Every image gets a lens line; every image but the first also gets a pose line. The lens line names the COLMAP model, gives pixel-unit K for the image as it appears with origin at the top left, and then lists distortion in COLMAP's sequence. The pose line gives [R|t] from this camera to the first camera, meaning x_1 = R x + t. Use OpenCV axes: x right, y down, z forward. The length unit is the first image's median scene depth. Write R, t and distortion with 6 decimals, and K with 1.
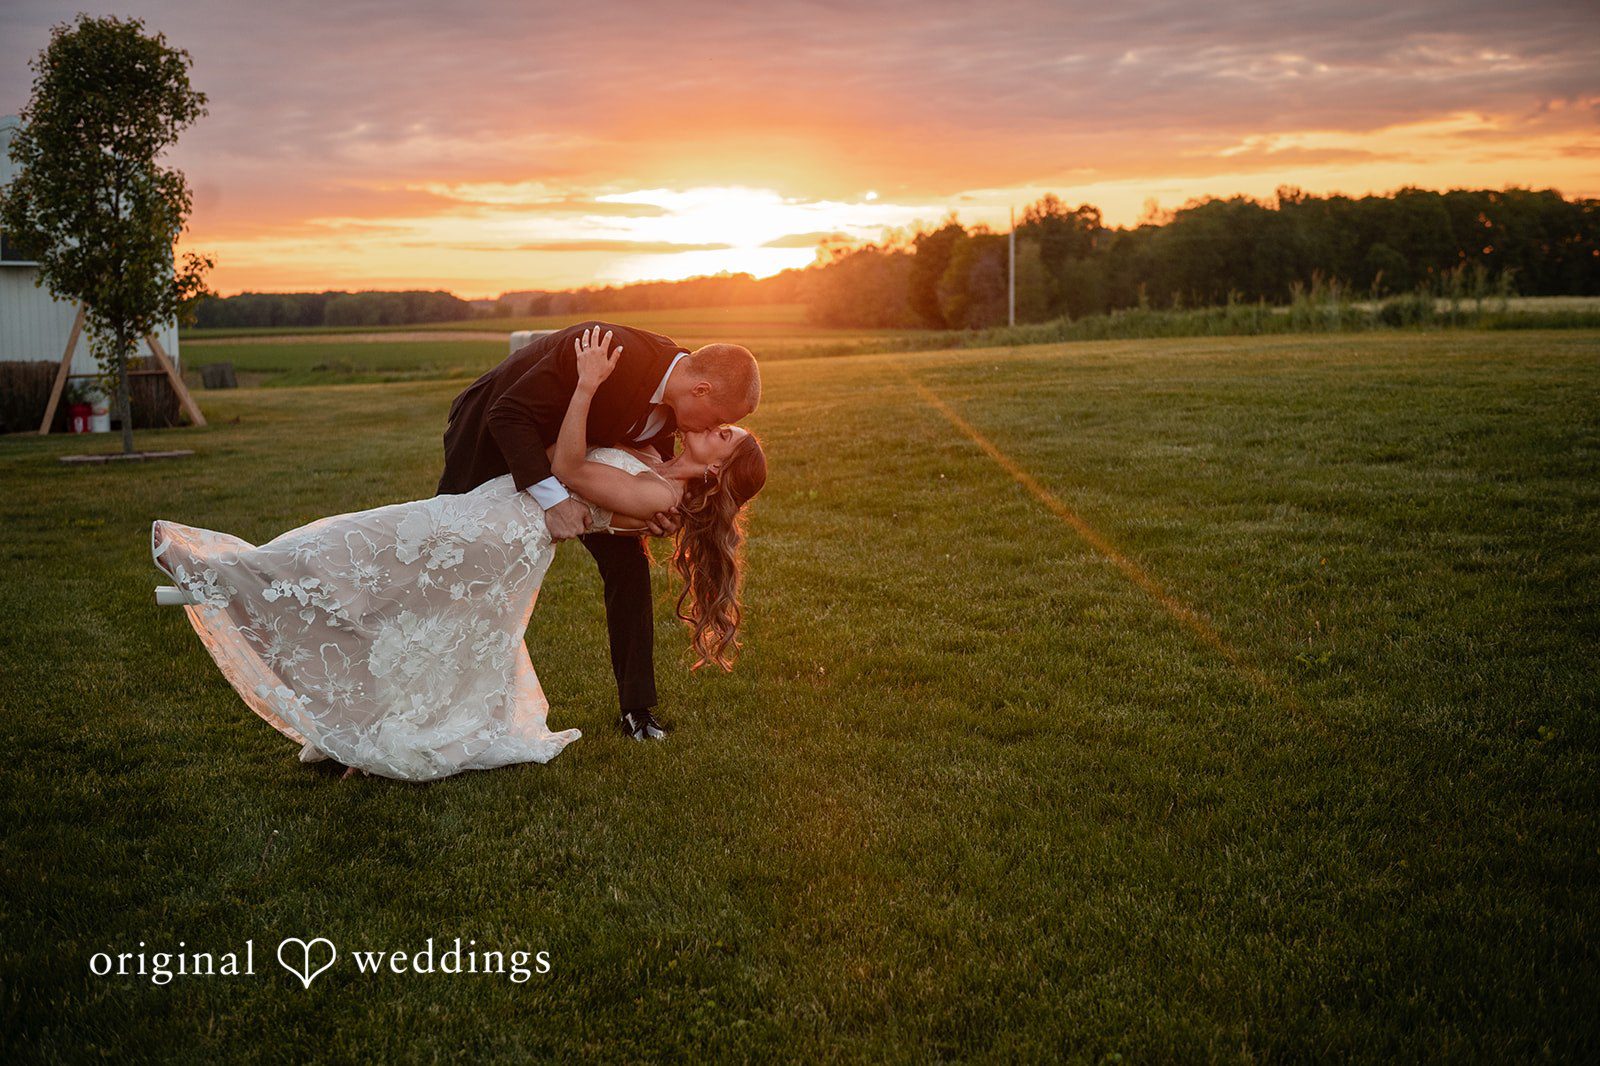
lens RADIAL K [[2274.1, 0, 800.1], [0, 2274.1, 530.6], [0, 0, 1]] dist [0.058295, 0.000000]
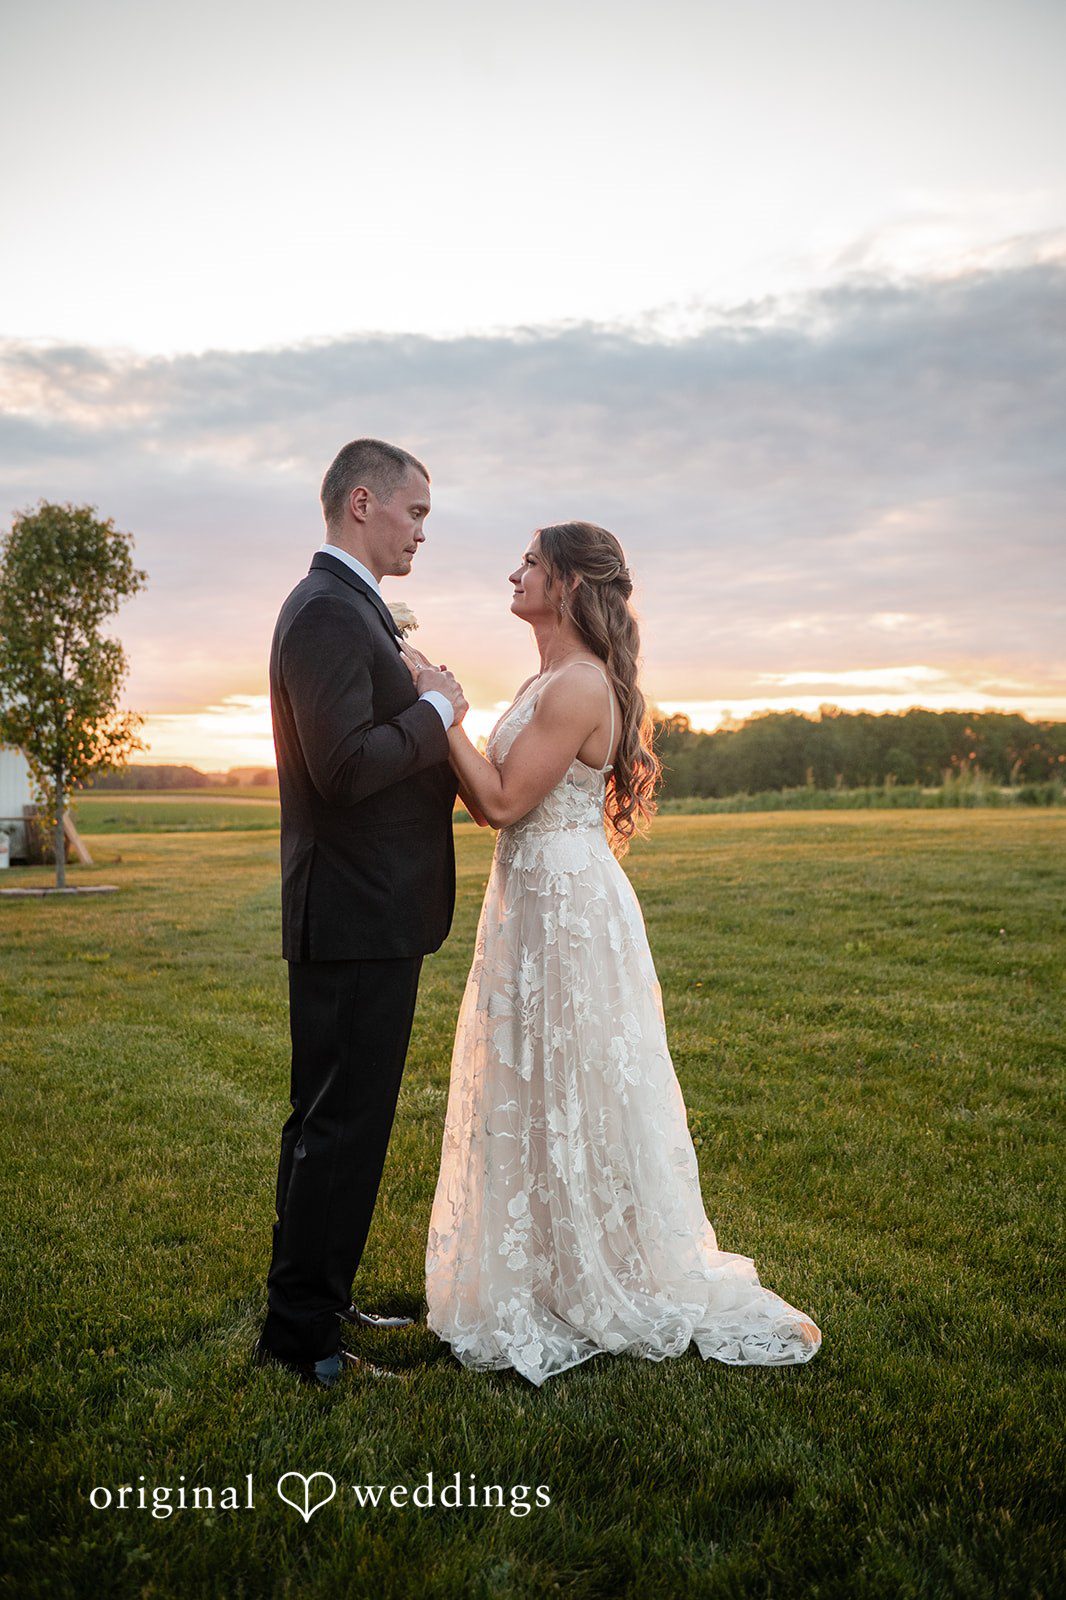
lens RADIAL K [[1660.8, 0, 533.6], [0, 1660.8, 803.2], [0, 0, 1]] dist [-0.002524, 0.000000]
pose [[0.997587, 0.024154, 0.065087, -0.066335], [-0.018318, 0.995879, -0.088824, -0.004026], [-0.066964, 0.087417, 0.993919, 0.099936]]
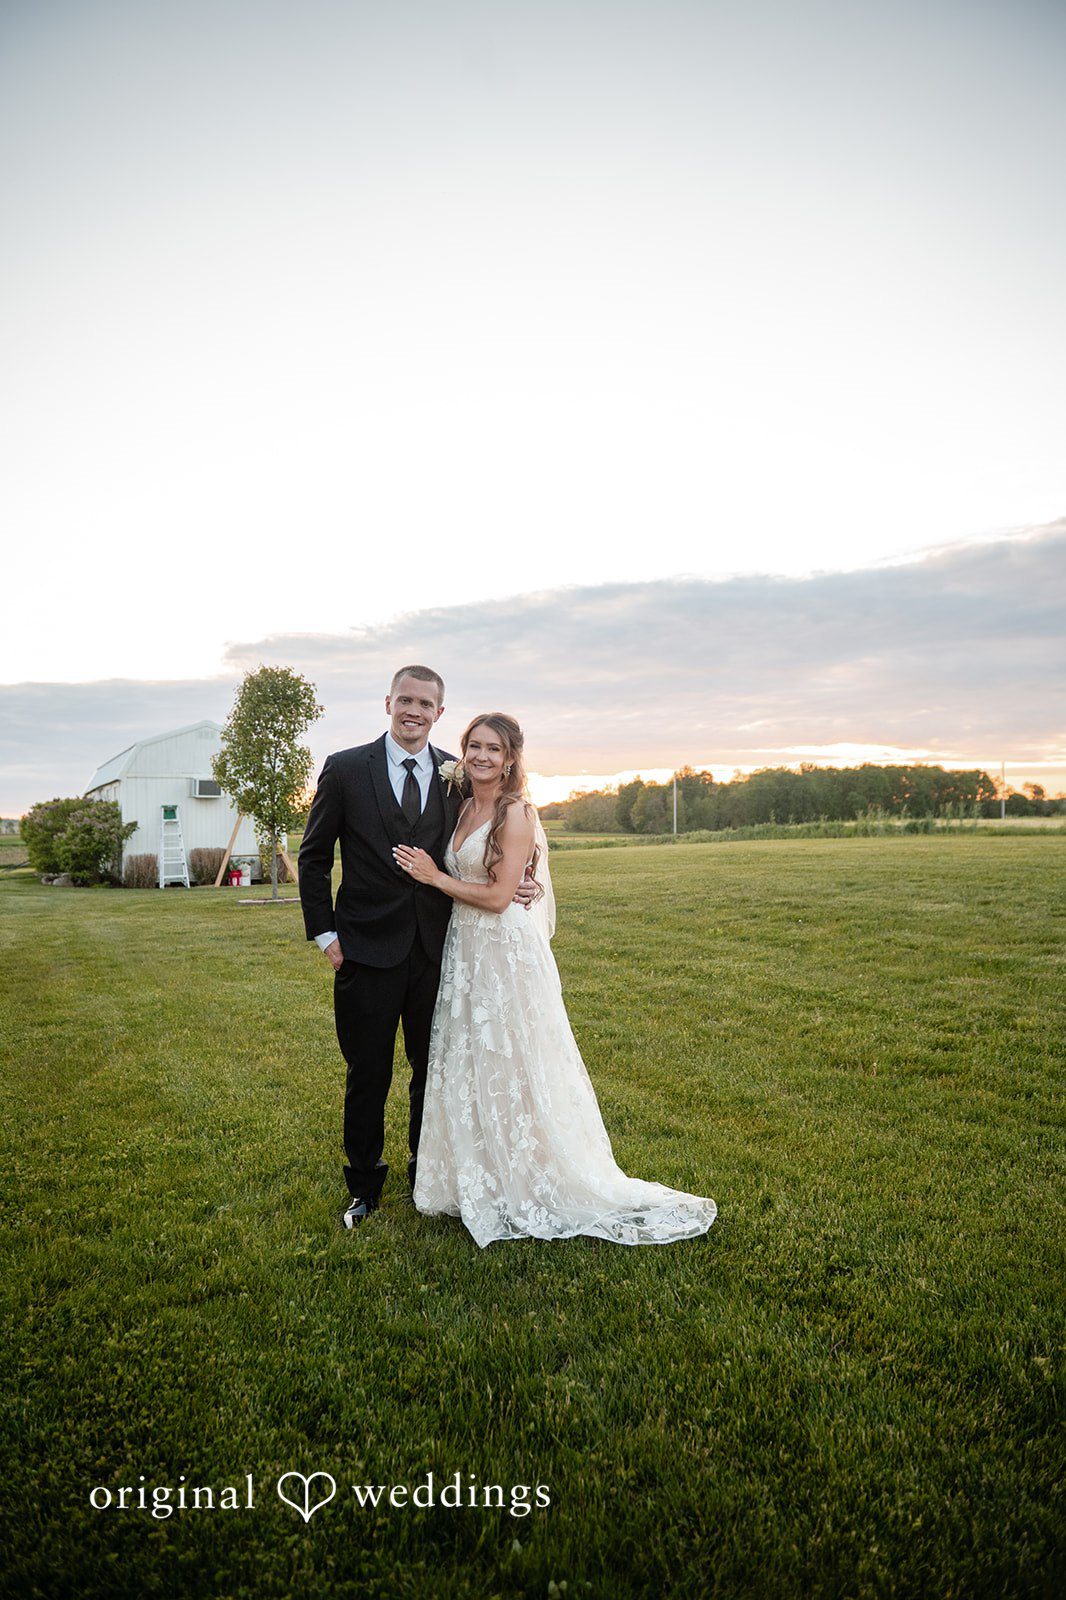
lens RADIAL K [[1123.3, 0, 529.0], [0, 1123.3, 799.6], [0, 0, 1]] dist [0.000199, -0.000679]
pose [[0.999882, 0.005615, -0.014266, -0.043975], [-0.007246, 0.993107, -0.116988, -0.005094], [0.013511, 0.117077, 0.993031, 0.056292]]
